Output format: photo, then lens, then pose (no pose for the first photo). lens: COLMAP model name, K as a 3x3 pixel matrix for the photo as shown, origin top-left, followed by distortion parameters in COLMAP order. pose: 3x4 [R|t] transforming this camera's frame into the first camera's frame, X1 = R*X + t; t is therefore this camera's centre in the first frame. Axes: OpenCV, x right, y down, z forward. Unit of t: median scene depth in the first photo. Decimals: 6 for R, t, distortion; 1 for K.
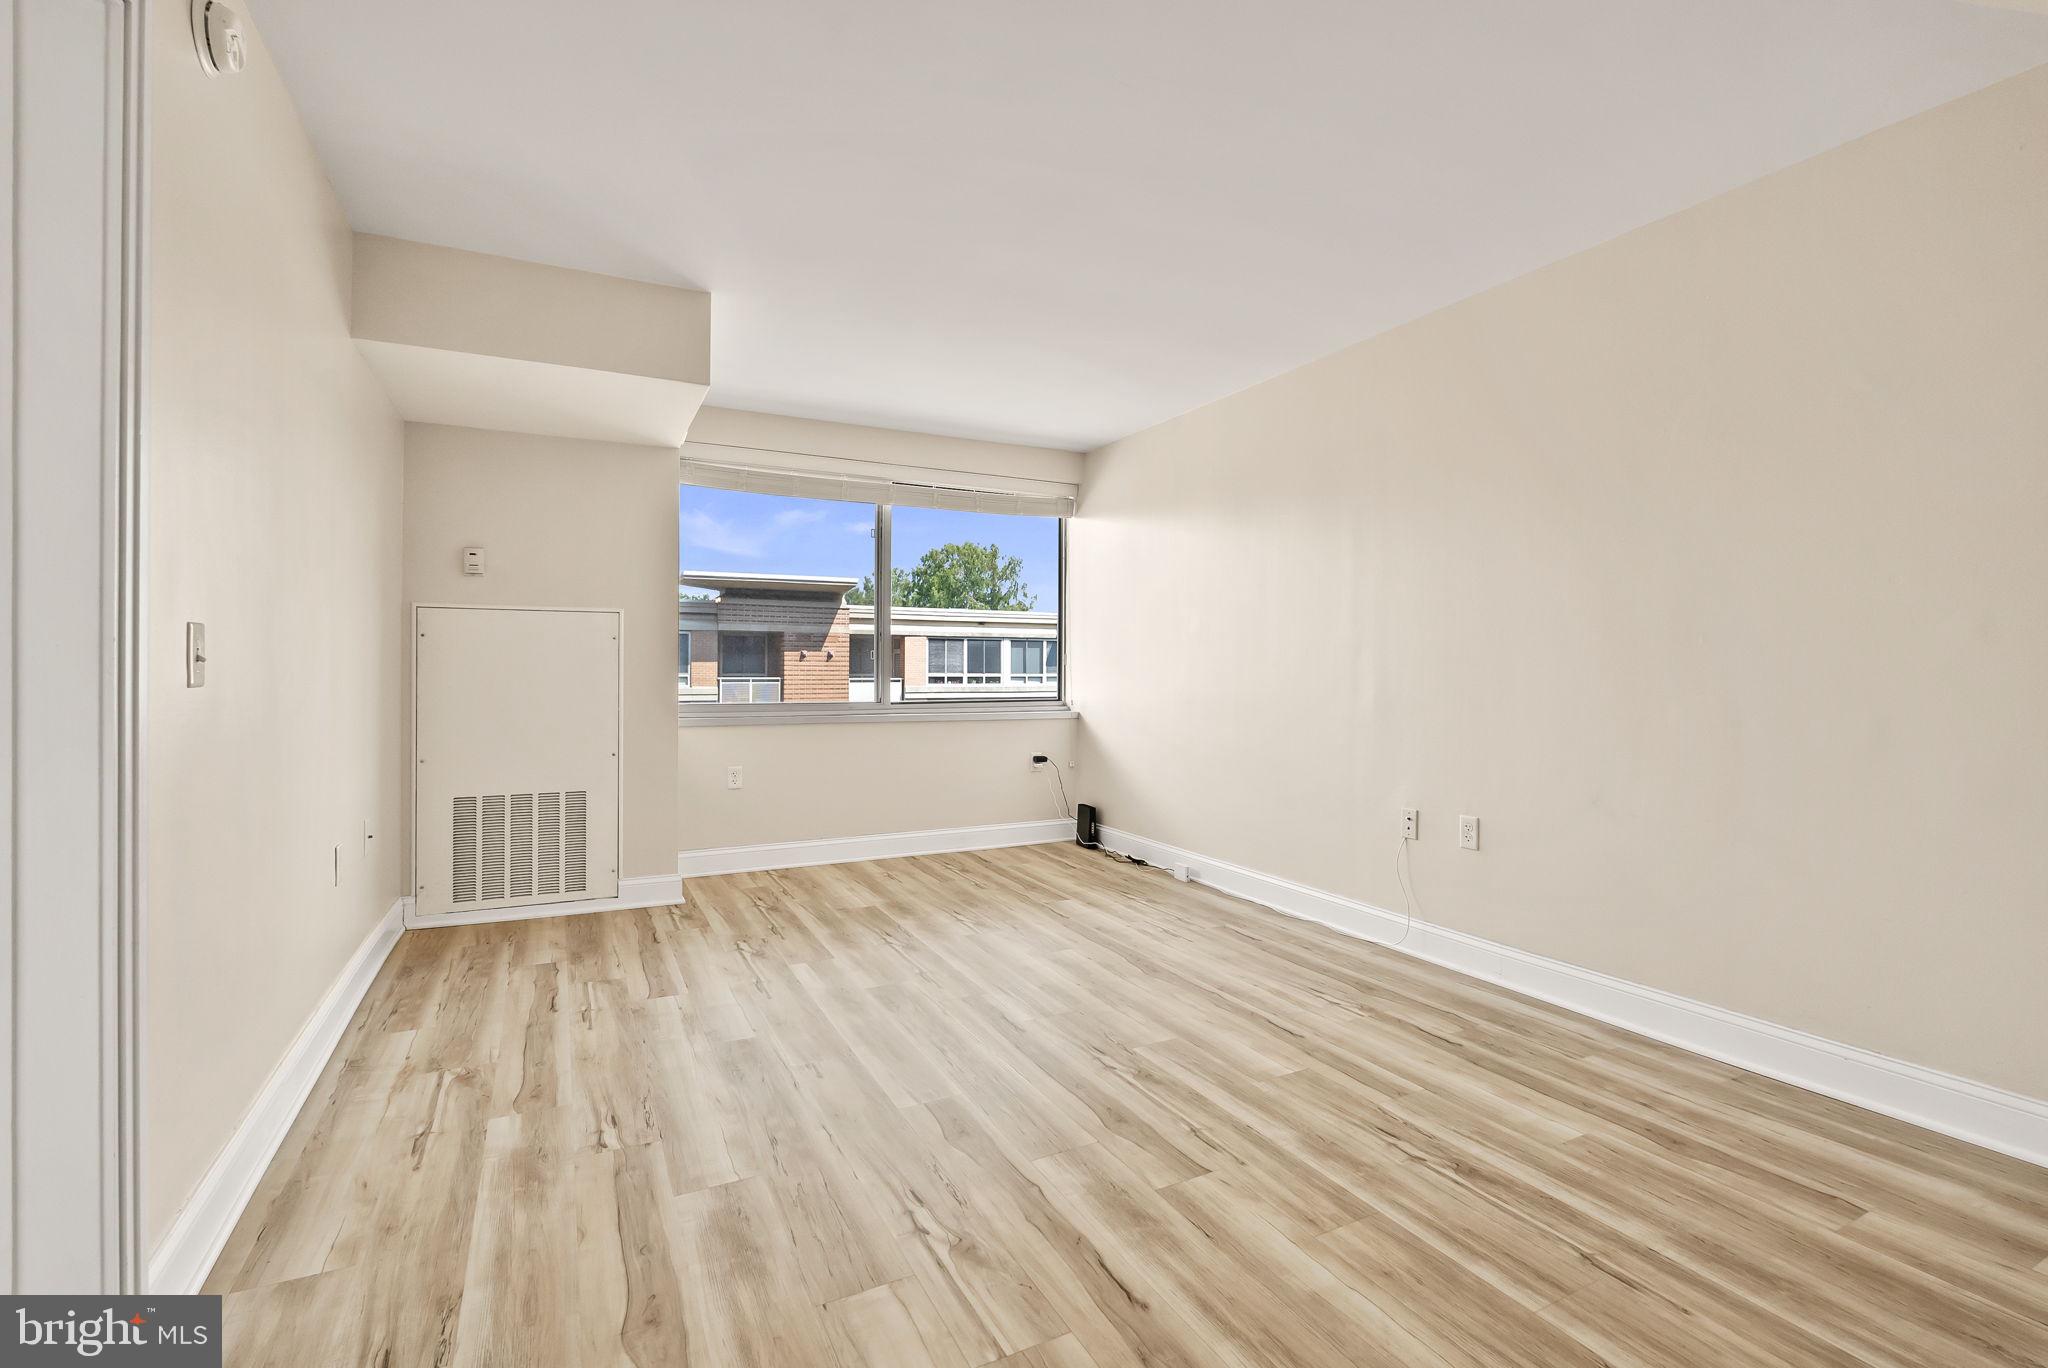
lens RADIAL K [[906.0, 0, 1025.2], [0, 906.0, 670.1], [0, 0, 1]] dist [-0.003403, 0.000004]
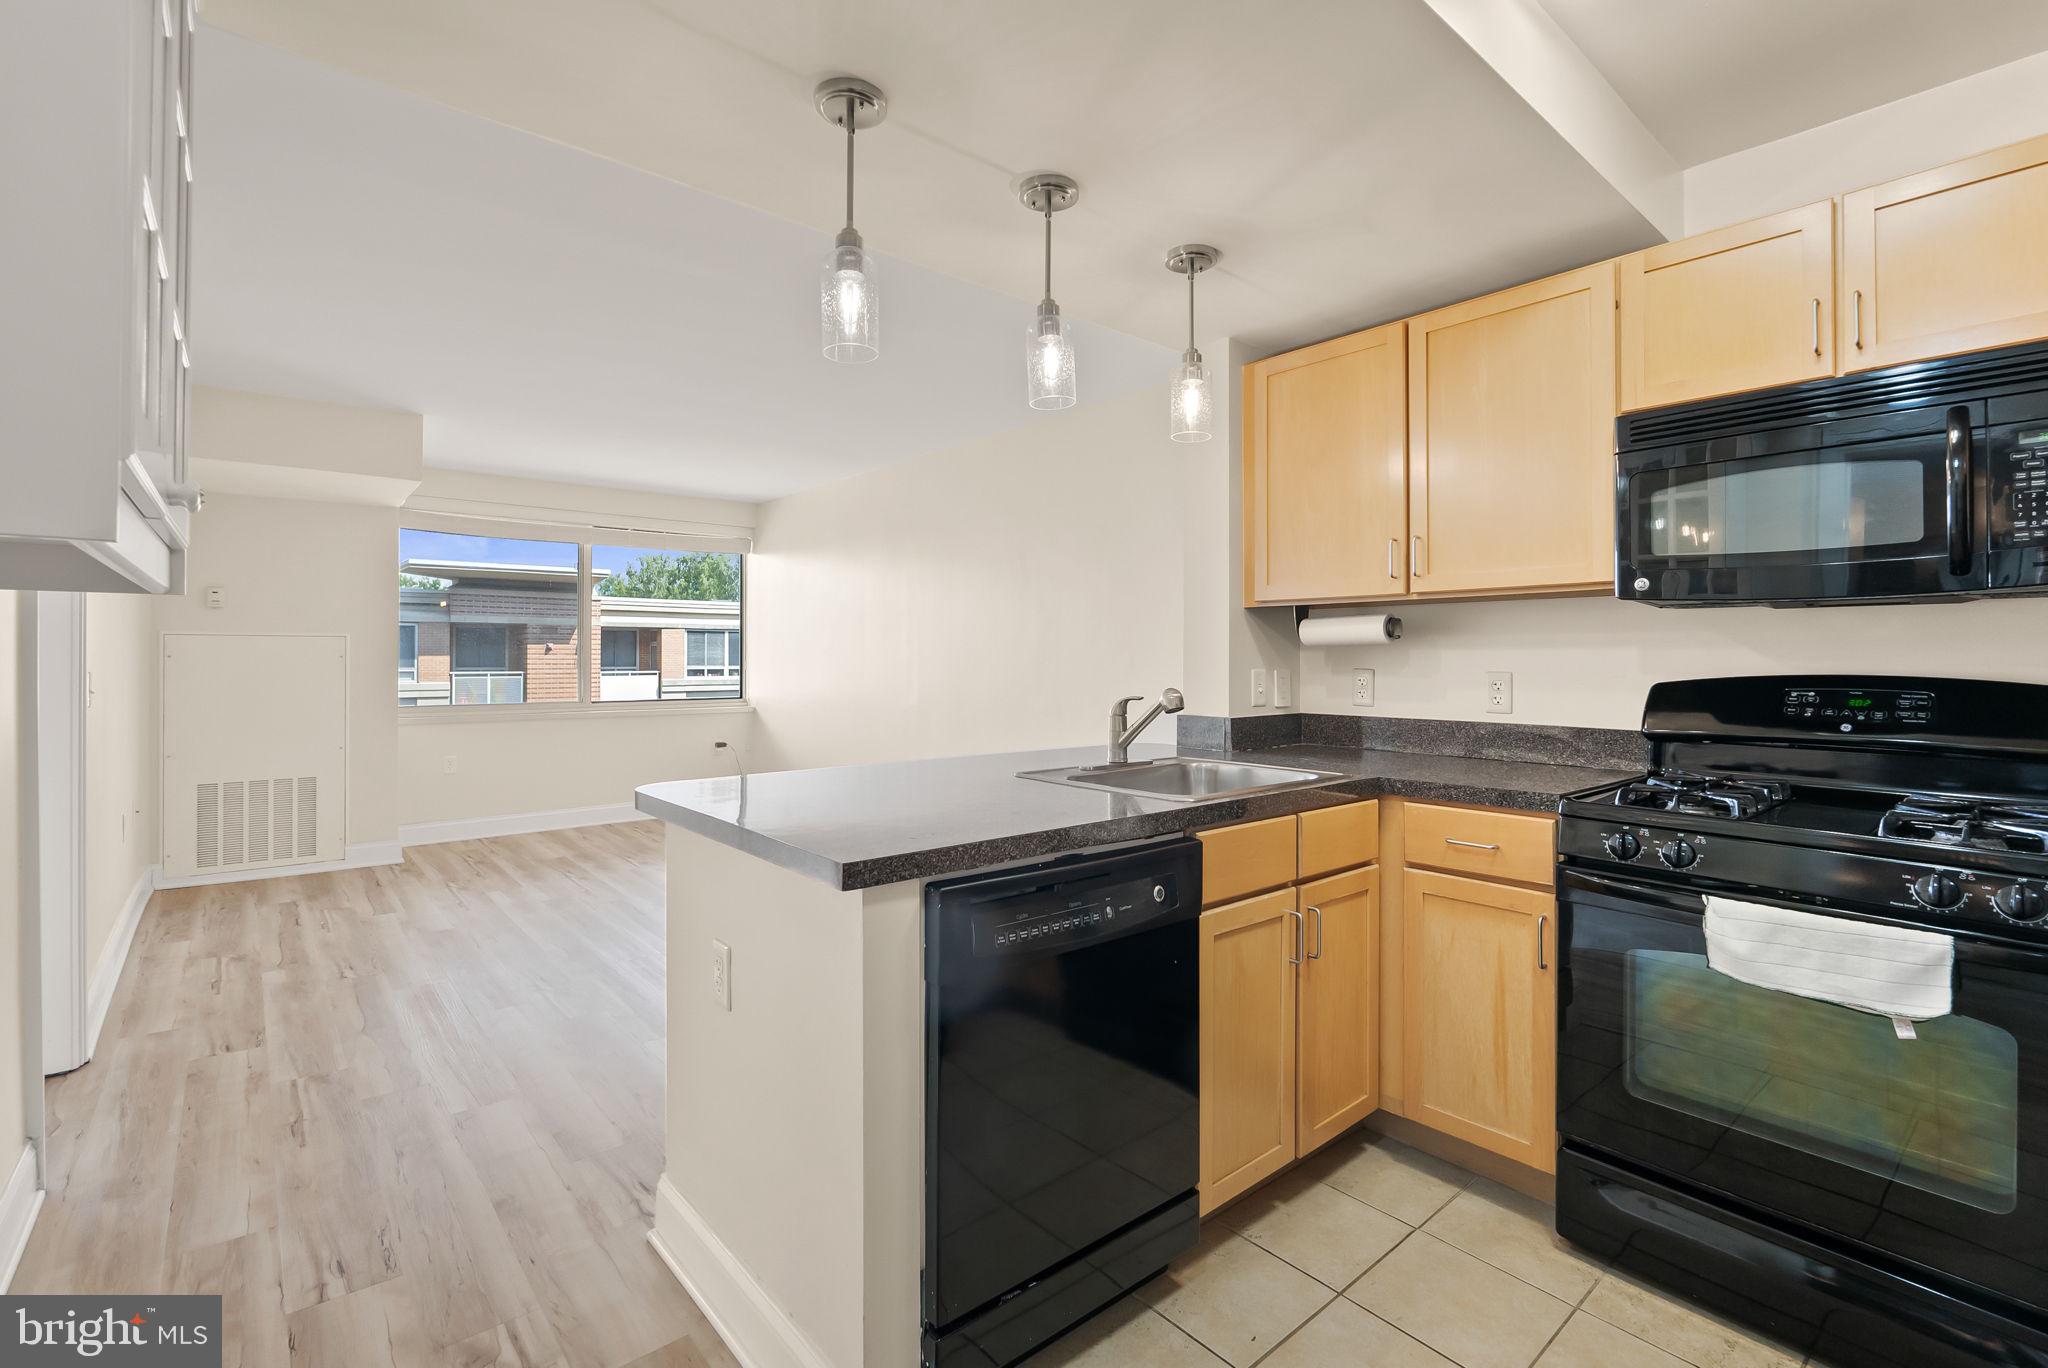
lens RADIAL K [[917.2, 0, 1025.6], [0, 917.2, 652.5], [0, 0, 1]] dist [-0.003154, 0.000117]
pose [[0.973510, -0.002466, 0.228630, 0.255911], [0.003922, 0.999975, -0.005917, -0.039448], [-0.228610, 0.006657, 0.973495, -0.643687]]
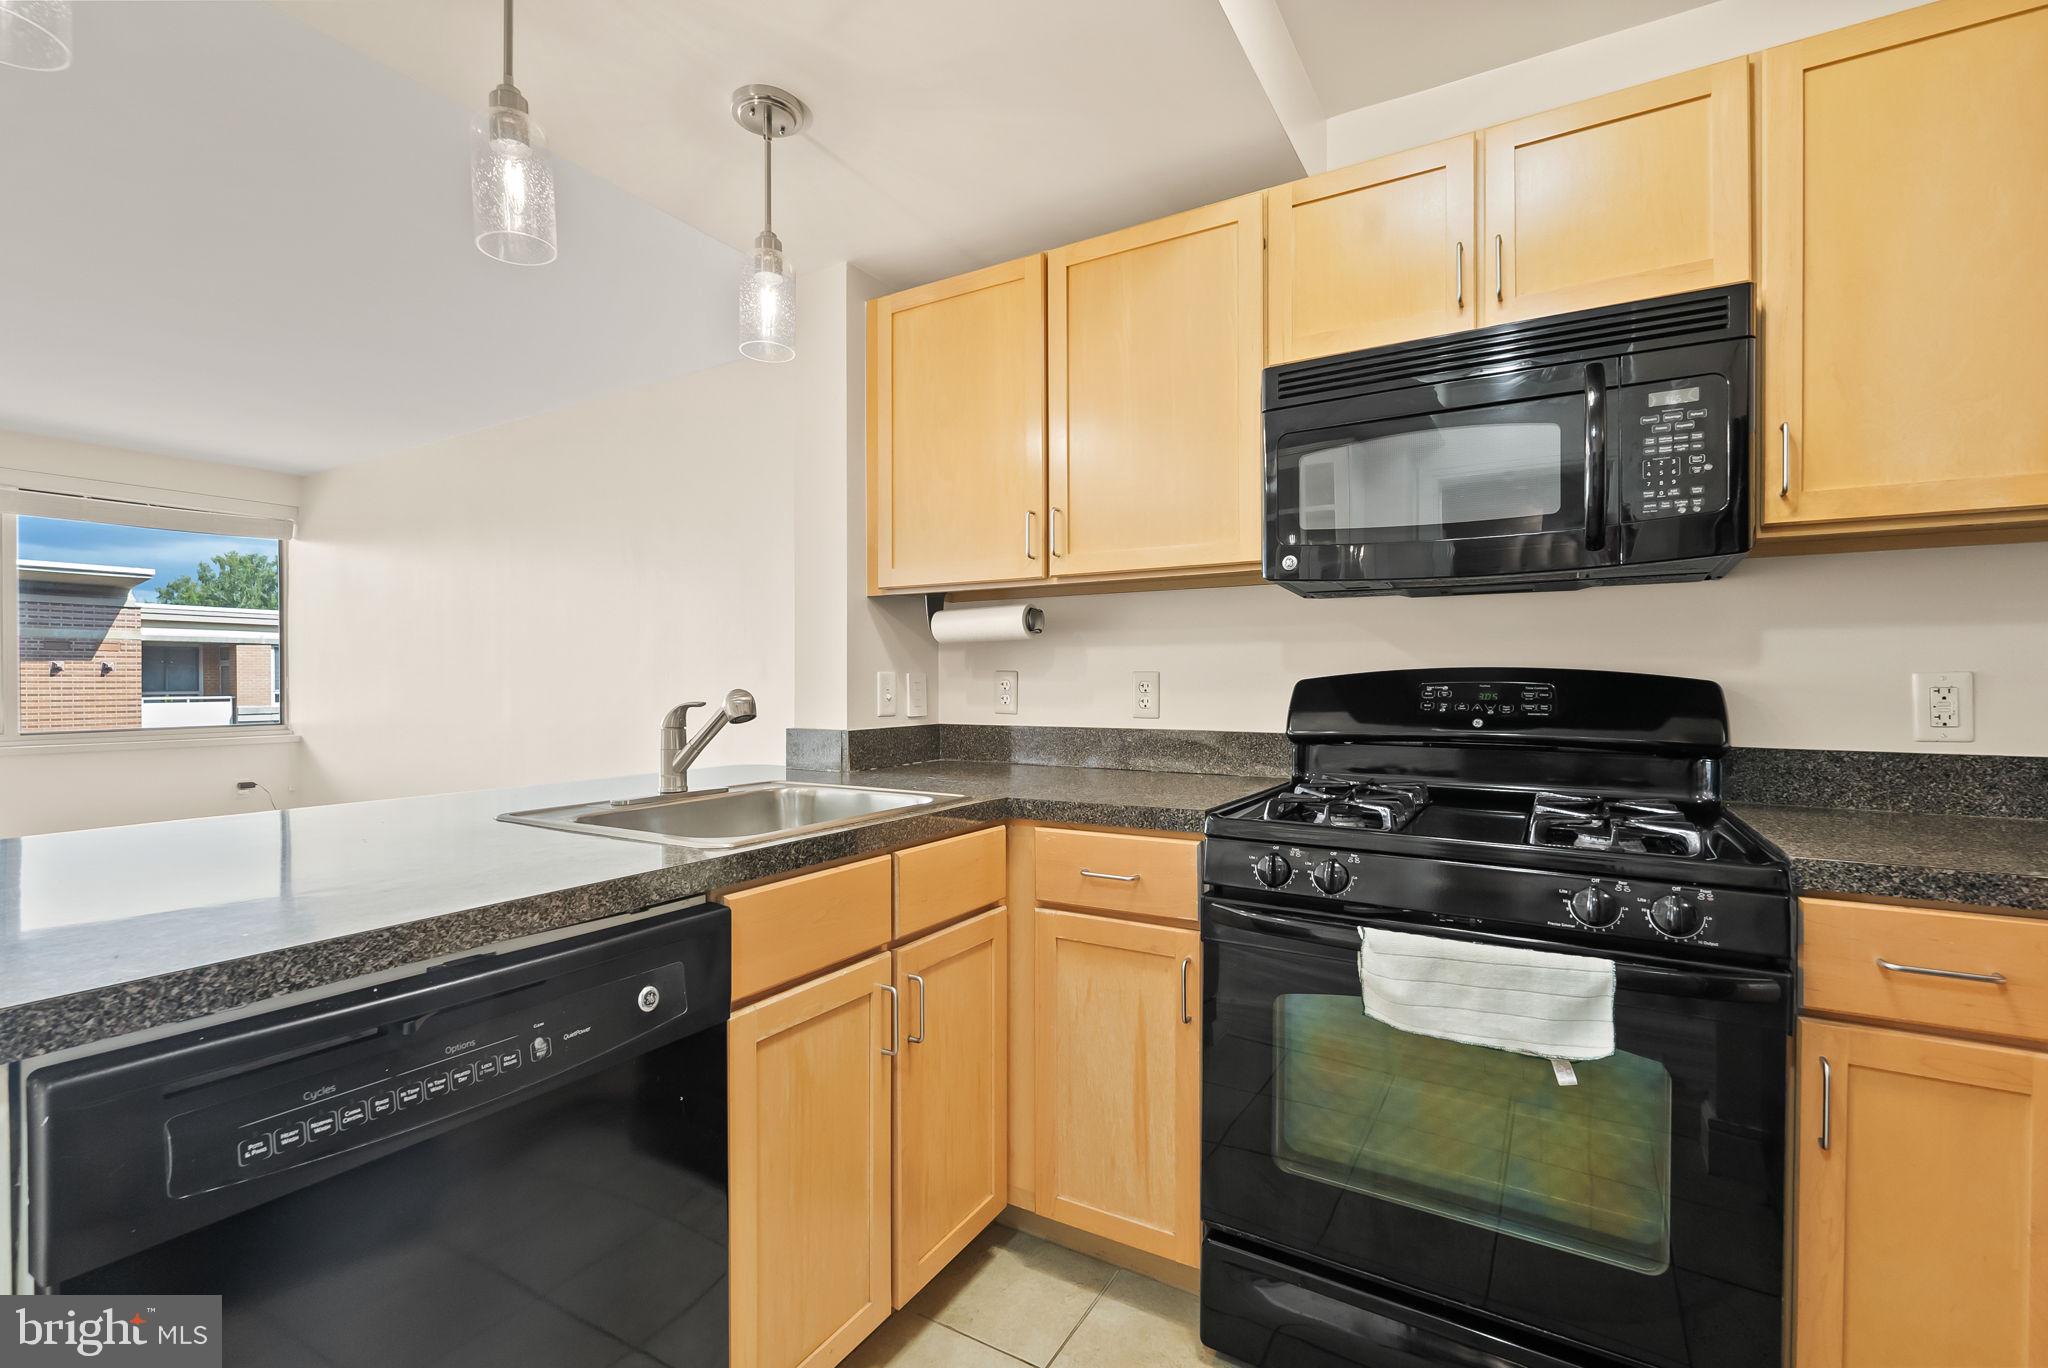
lens RADIAL K [[903.0, 0, 1023.9], [0, 903.0, 687.1], [0, 0, 1]] dist [-0.005429, 0.000512]
pose [[0.848867, -0.010680, 0.528498, 0.400302], [0.006880, 0.999934, 0.009157, -0.019322], [-0.528561, -0.004137, 0.848885, -0.493546]]
